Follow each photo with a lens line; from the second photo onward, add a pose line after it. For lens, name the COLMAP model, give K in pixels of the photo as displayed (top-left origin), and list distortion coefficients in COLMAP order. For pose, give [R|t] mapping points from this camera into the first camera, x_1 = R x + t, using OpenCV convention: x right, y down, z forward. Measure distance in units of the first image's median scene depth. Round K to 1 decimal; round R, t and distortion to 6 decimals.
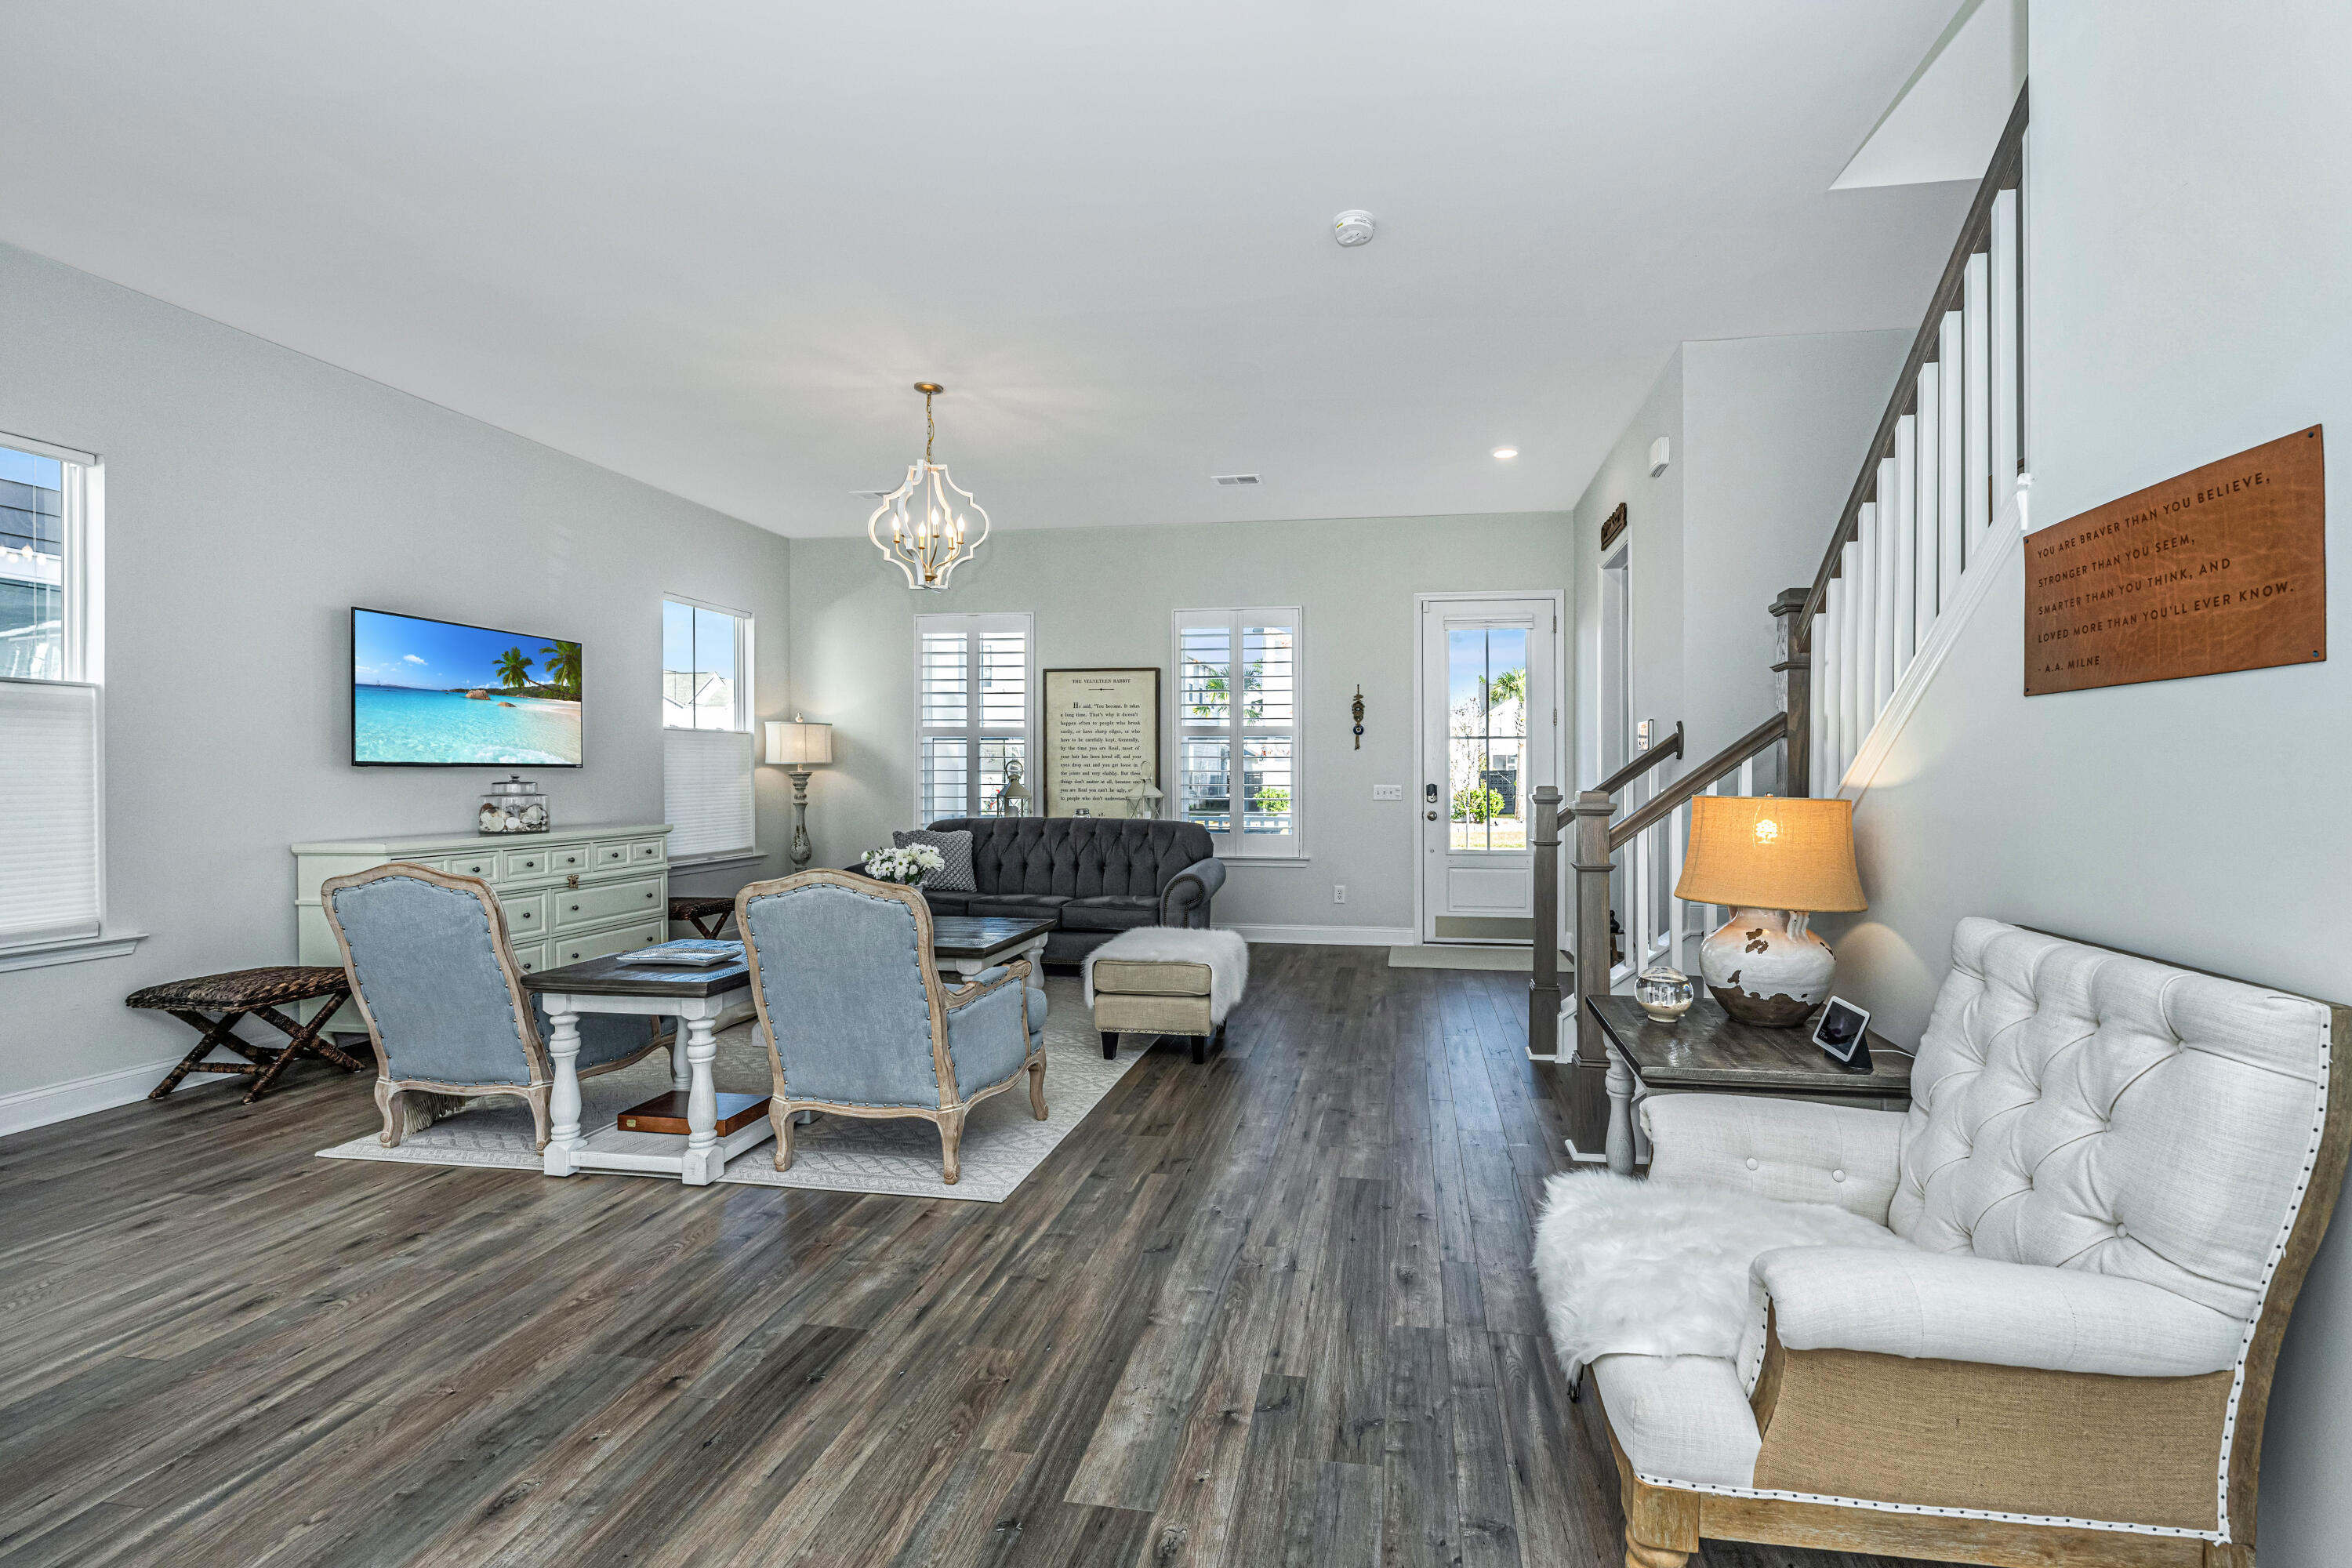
lens RADIAL K [[964.4, 0, 1290.4], [0, 964.4, 784.9], [0, 0, 1]] dist [-0.001880, 0.000628]
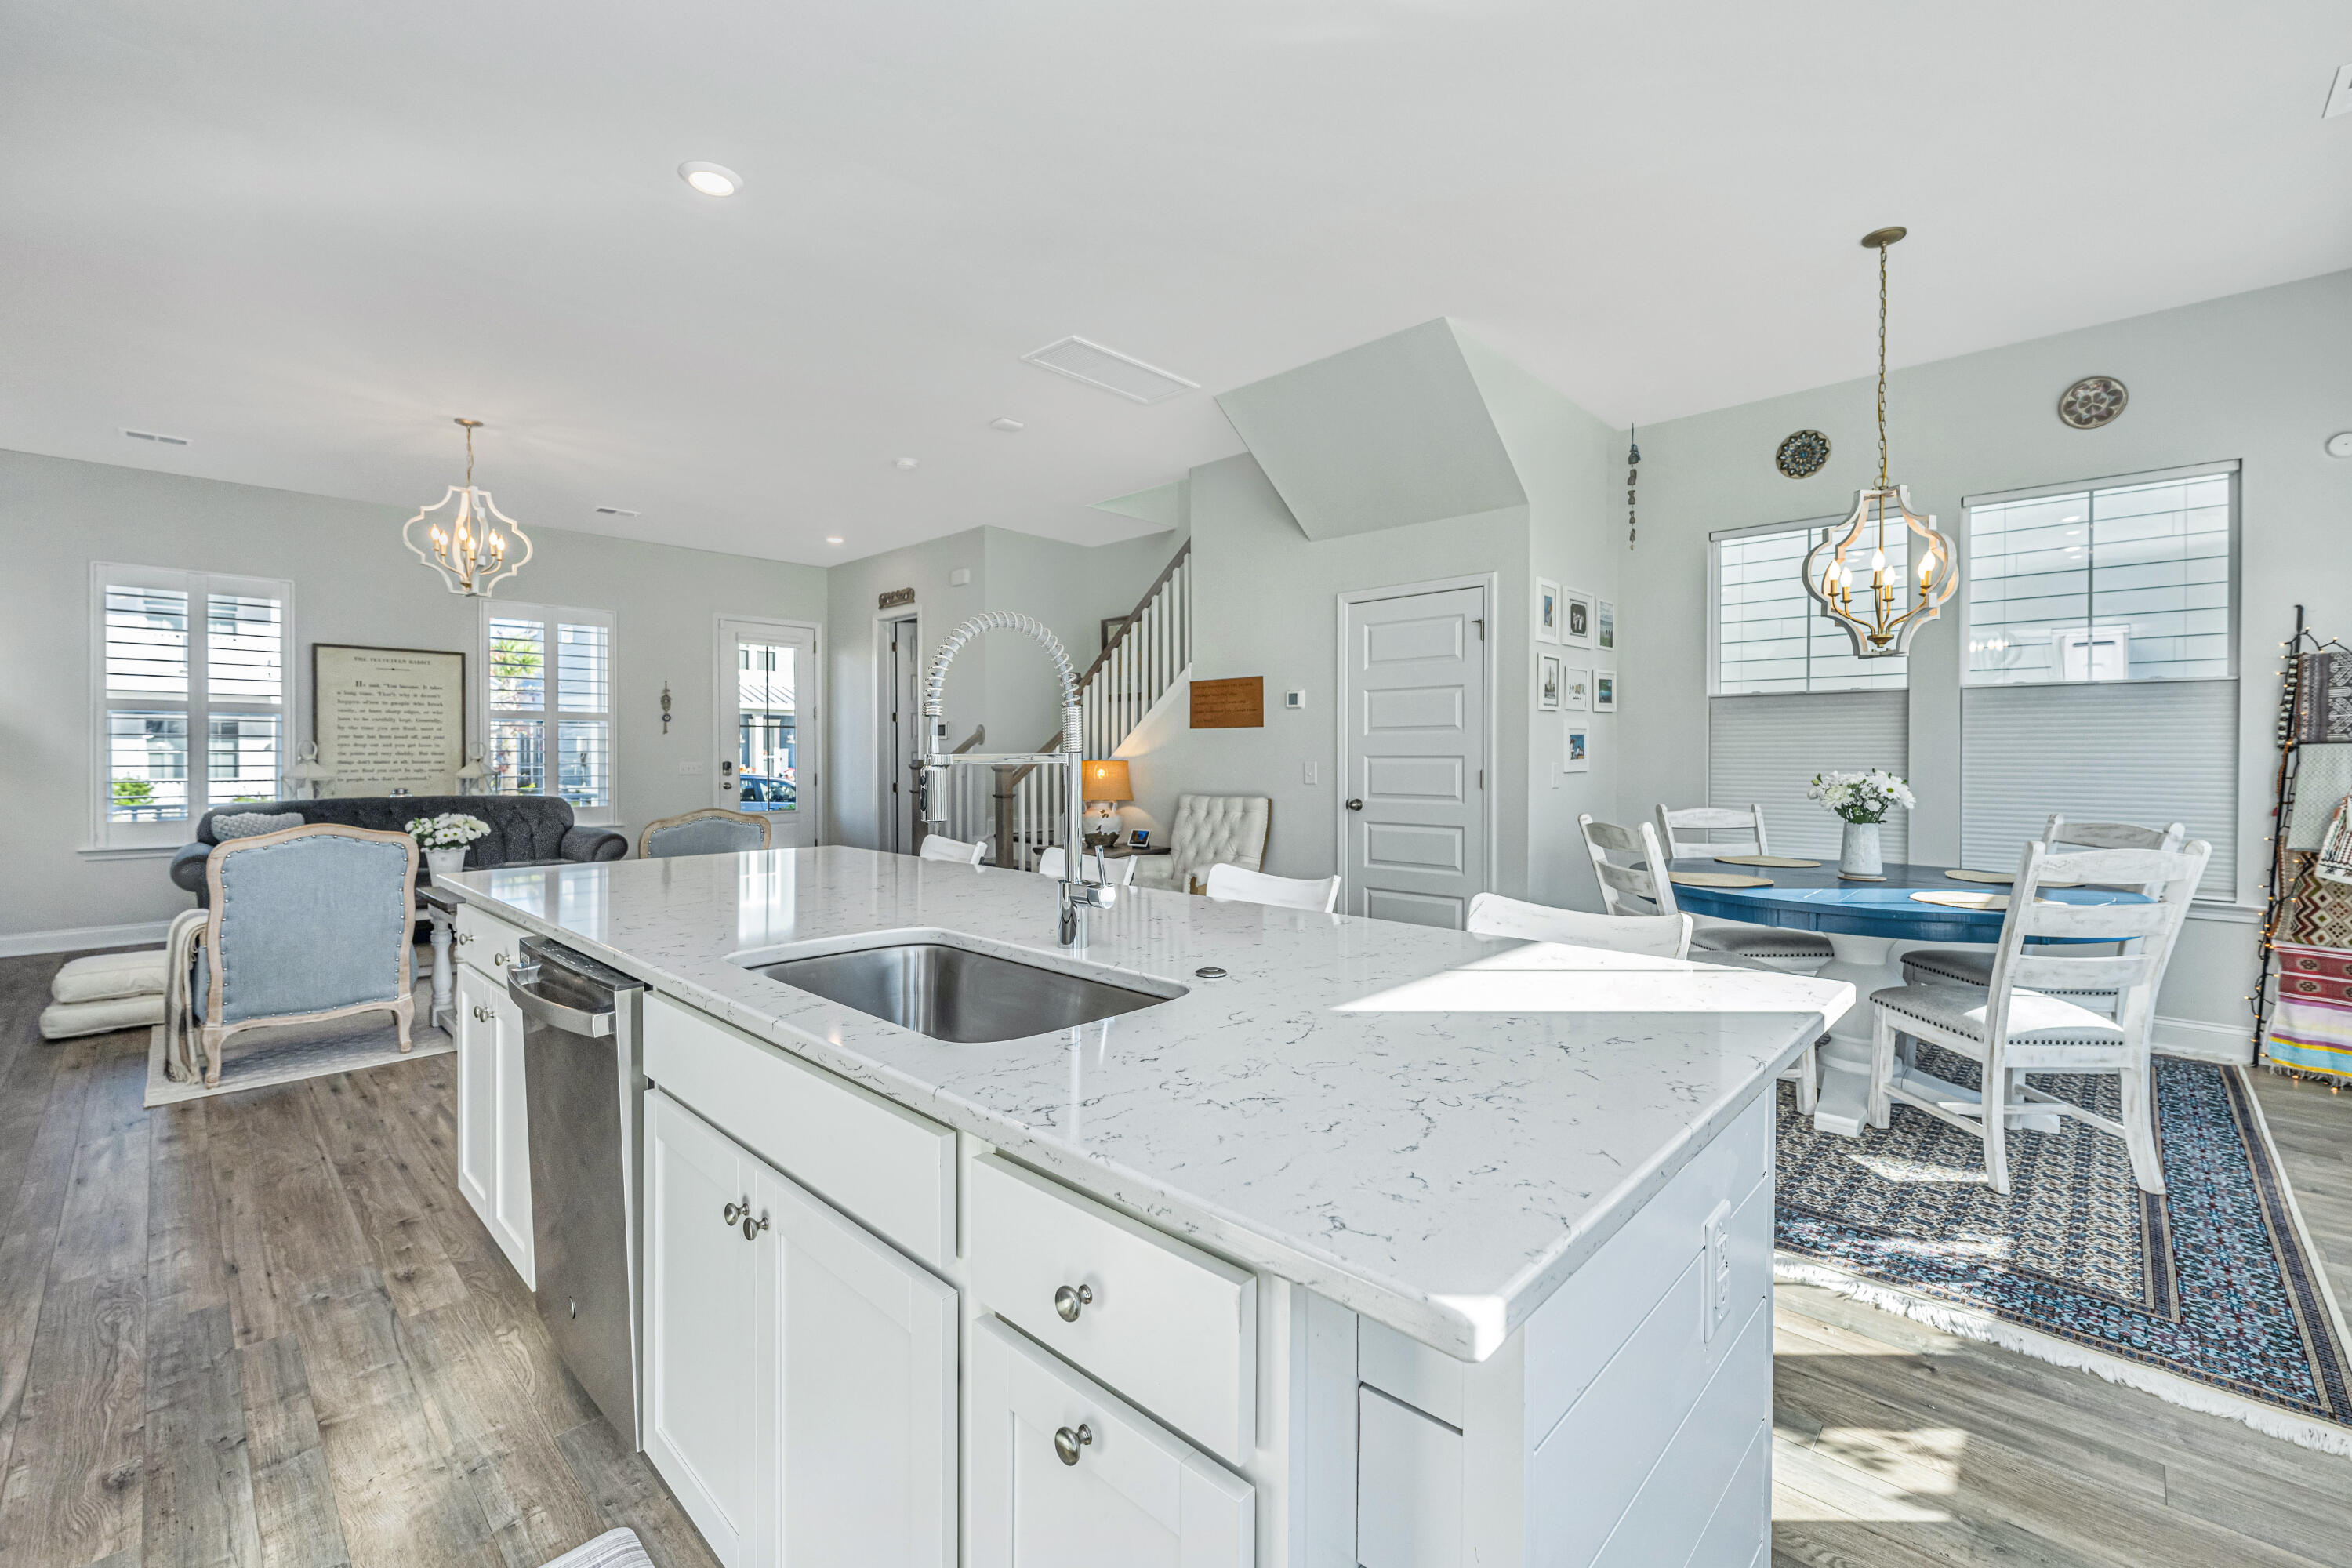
lens RADIAL K [[964.4, 0, 1217.5], [0, 964.4, 755.2], [0, 0, 1]] dist [-0.001880, 0.000628]
pose [[0.579368, -0.005630, 0.815047, -0.835863], [0.012710, 0.999917, -0.002127, 0.004516], [-0.814967, 0.011592, 0.579392, -0.445652]]
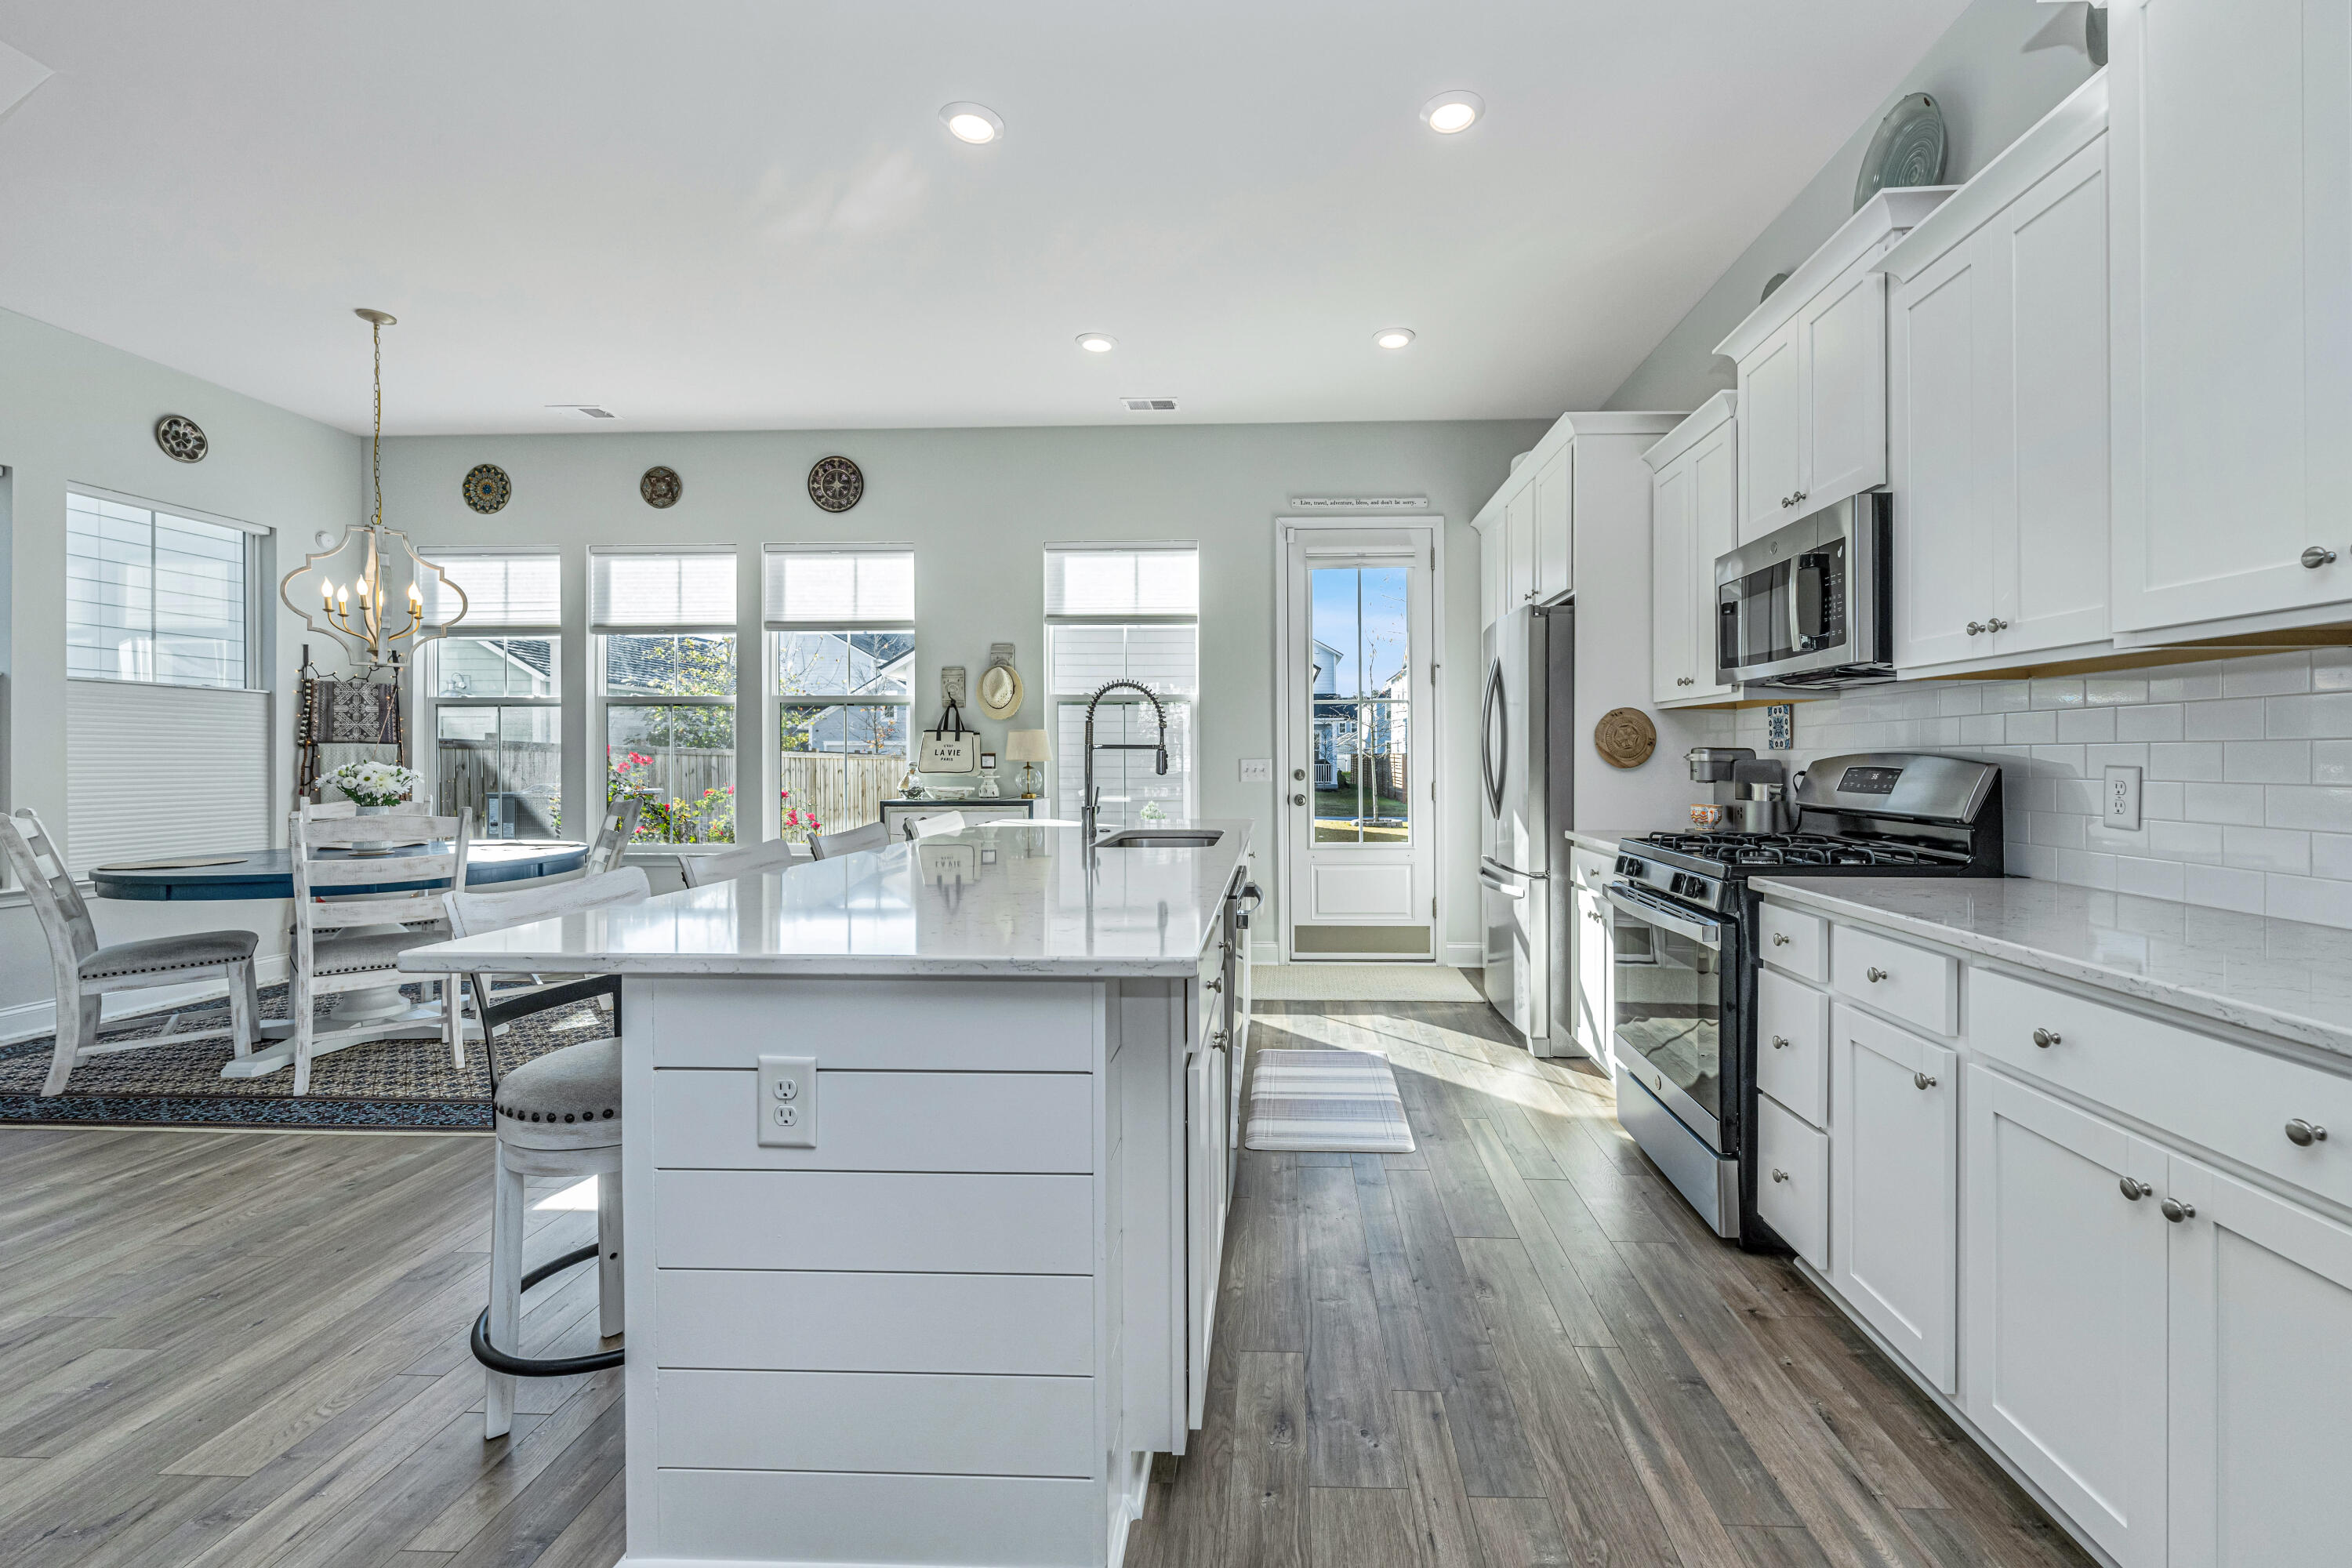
lens RADIAL K [[964.4, 0, 1219.6], [0, 964.4, 764.3], [0, 0, 1]] dist [-0.001880, 0.000628]
pose [[-0.997152, -0.001192, -0.075402, -0.632279], [-0.002762, 0.999782, 0.020720, 0.004136], [0.075361, 0.020869, -0.996938, 0.603559]]
